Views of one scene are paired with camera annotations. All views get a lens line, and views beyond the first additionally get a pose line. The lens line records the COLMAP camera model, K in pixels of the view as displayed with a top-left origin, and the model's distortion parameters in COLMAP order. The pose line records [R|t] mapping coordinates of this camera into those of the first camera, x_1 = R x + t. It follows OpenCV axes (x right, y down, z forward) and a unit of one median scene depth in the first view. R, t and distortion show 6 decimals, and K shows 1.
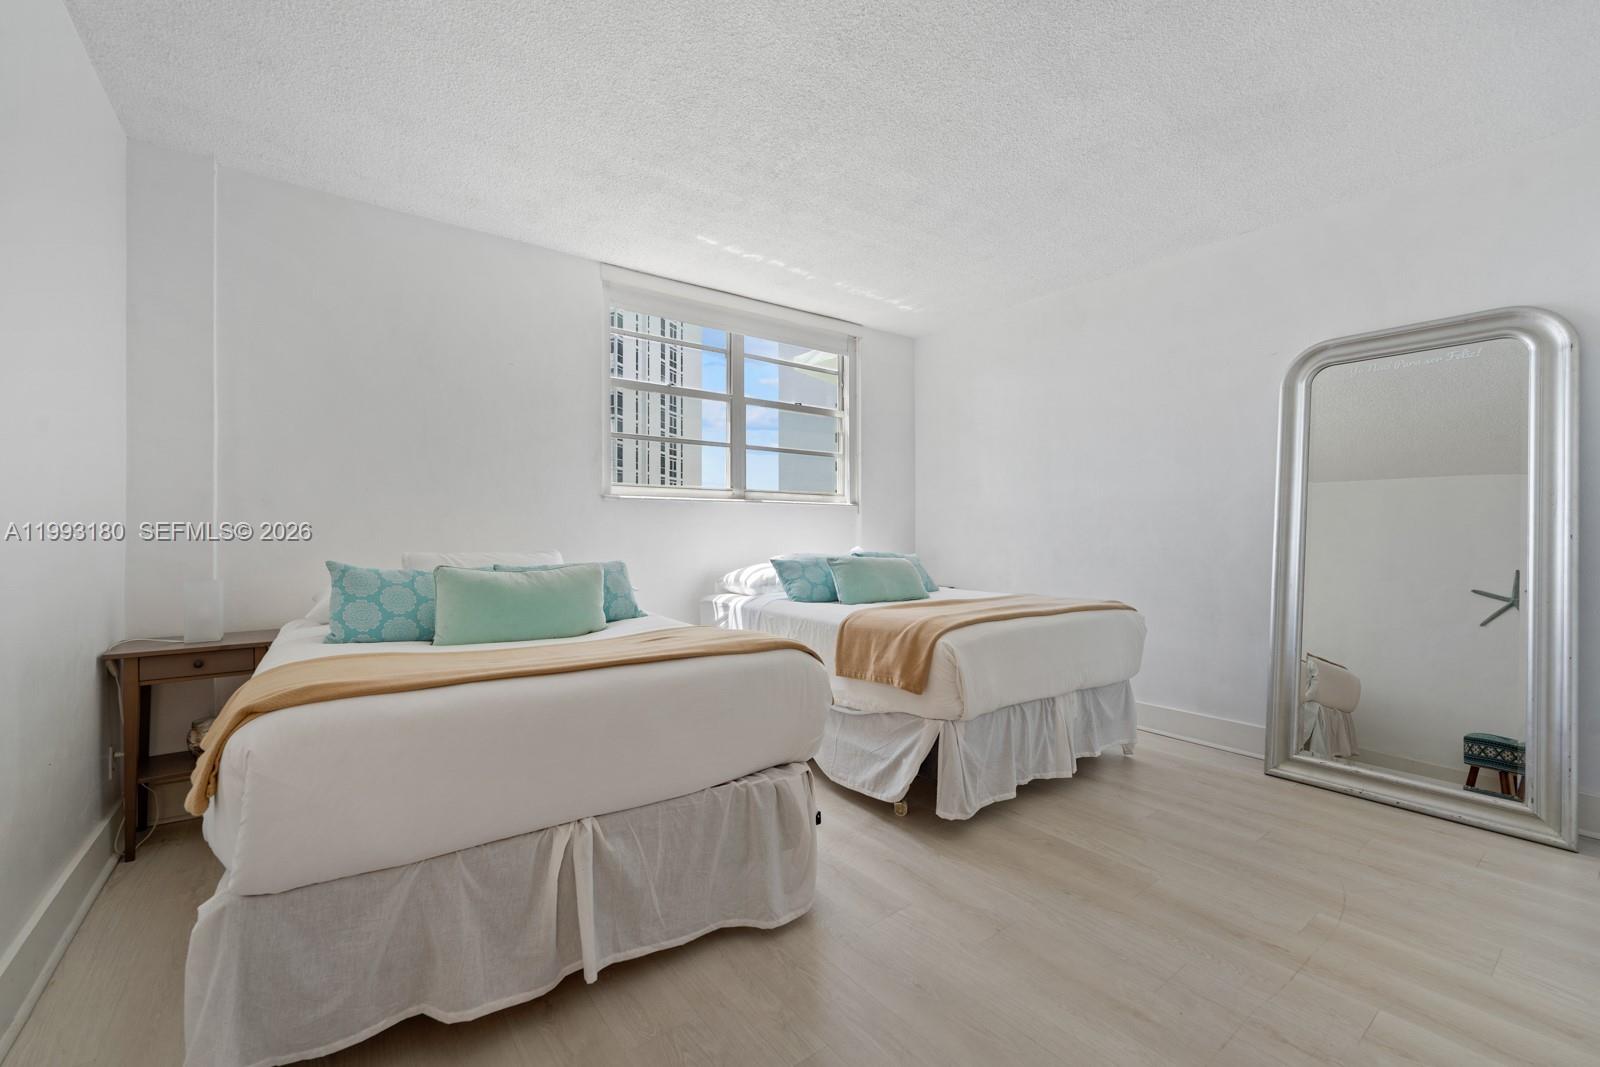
lens RADIAL K [[649.7, 0, 794.0], [0, 649.7, 550.3], [0, 0, 1]] dist [-0.000628, -0.000470]
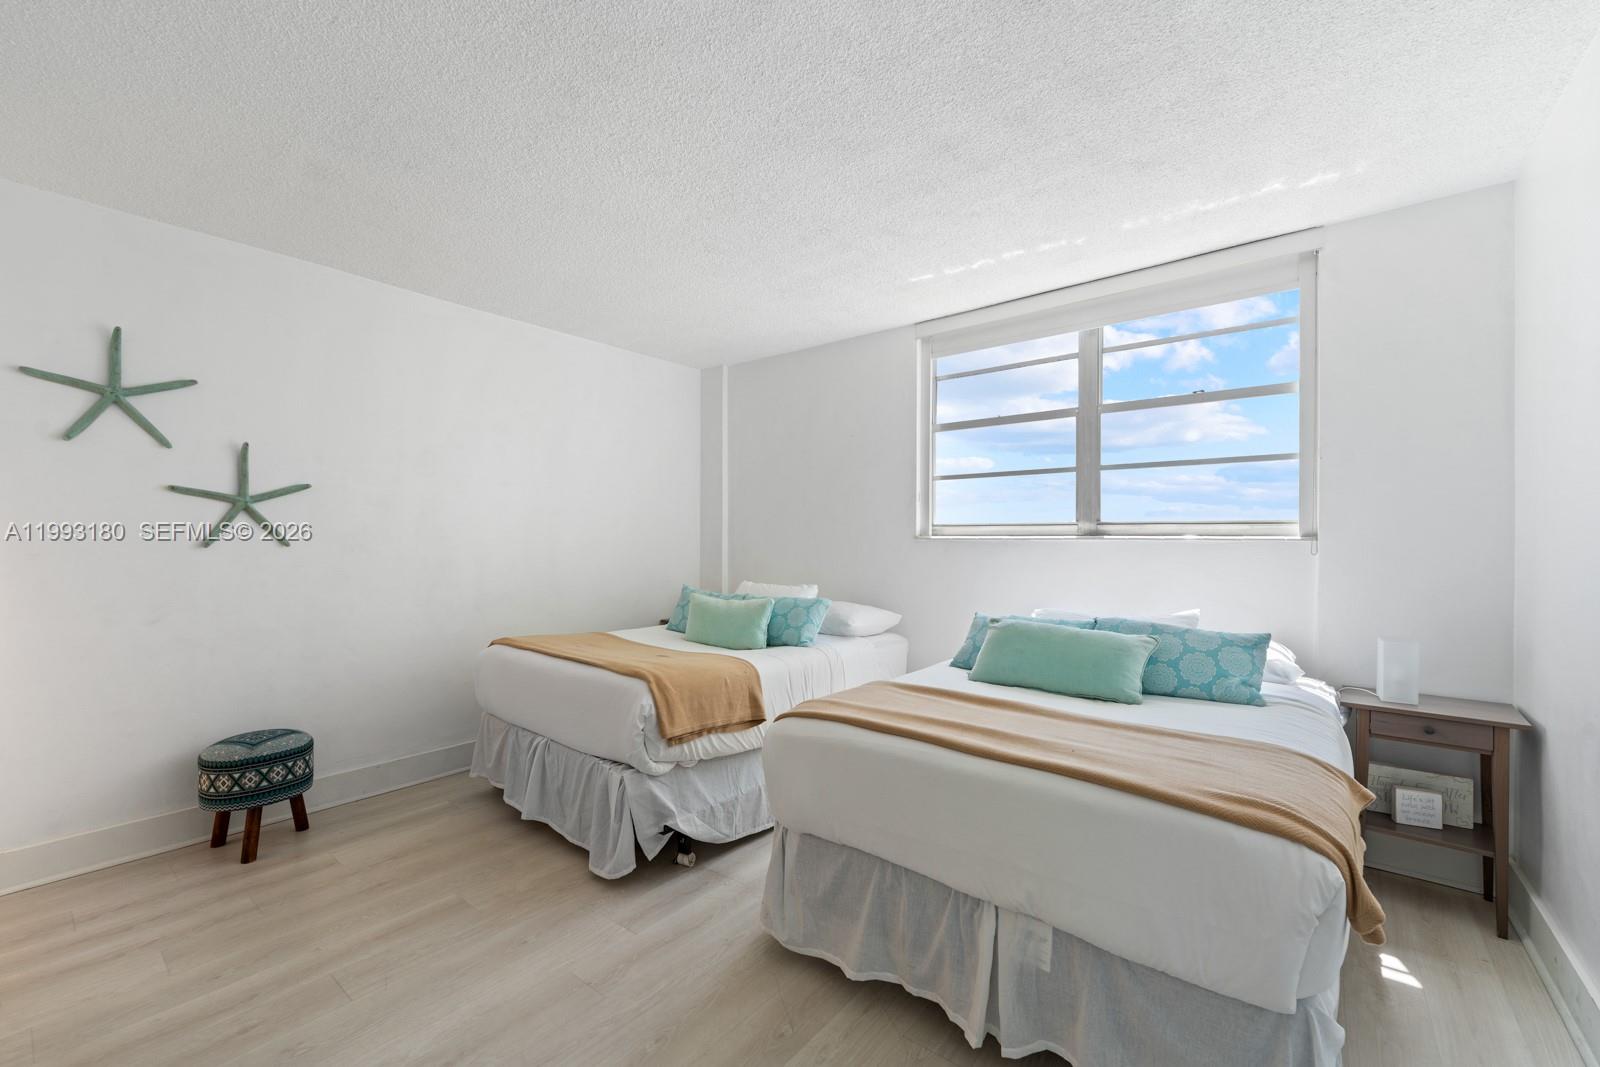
lens RADIAL K [[649.7, 0, 794.0], [0, 649.7, 550.3], [0, 0, 1]] dist [-0.000628, -0.000470]
pose [[0.248827, 0.013932, -0.968448, 0.601444], [-0.033536, 0.999421, 0.005761, -0.052460], [0.967967, 0.031044, 0.249150, 0.455554]]
